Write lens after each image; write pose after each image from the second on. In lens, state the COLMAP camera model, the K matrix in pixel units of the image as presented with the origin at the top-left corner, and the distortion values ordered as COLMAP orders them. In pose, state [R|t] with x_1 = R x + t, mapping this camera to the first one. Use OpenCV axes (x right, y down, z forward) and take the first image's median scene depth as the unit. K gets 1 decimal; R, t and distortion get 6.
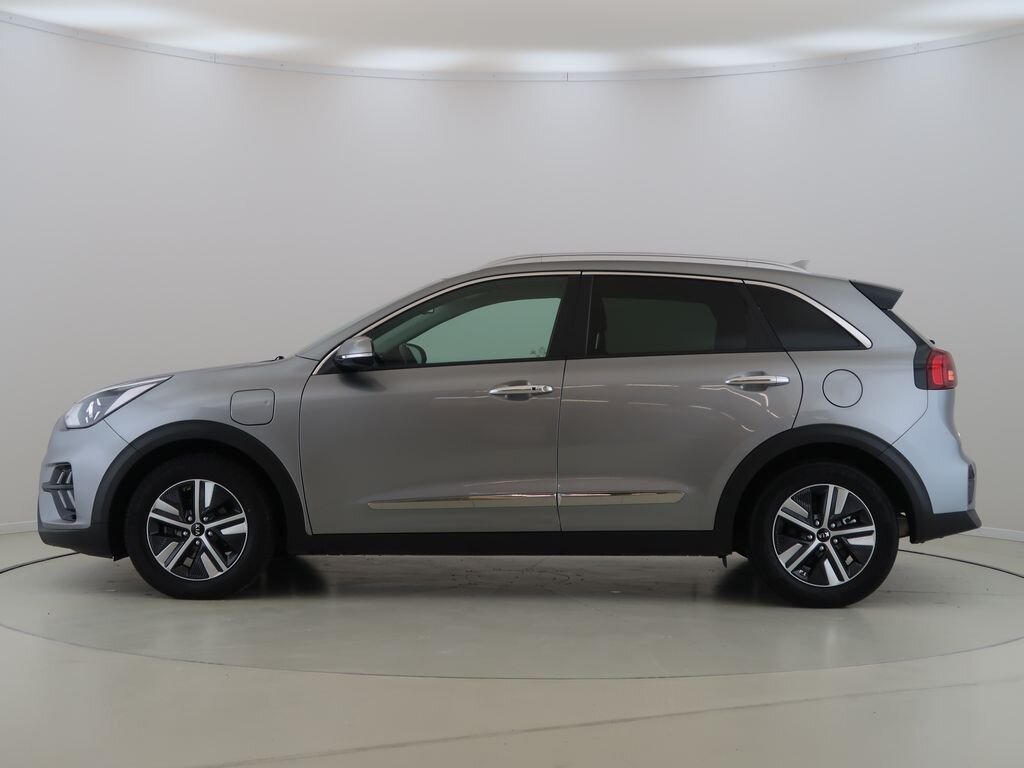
lens RADIAL K [[514.1, 0, 392.0], [0, 514.1, 388.4], [0, 0, 1]] dist [0.001099, 0.011677]
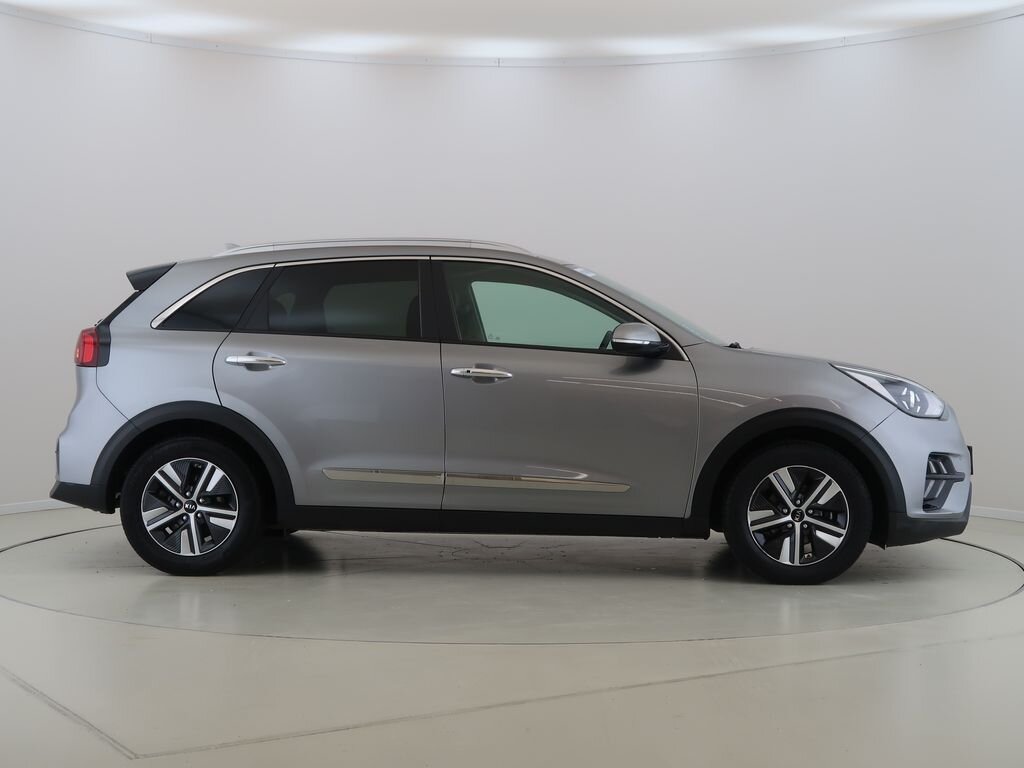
lens RADIAL K [[506.6, 0, 512.0], [0, 506.6, 384.0], [0, 0, 1]] dist [0.013450, -0.000922]
pose [[0.999964, 0.007378, 0.004077, 0.293044], [-0.007470, 0.999704, 0.023151, 0.001041], [-0.003905, -0.023180, 0.999724, -0.008250]]
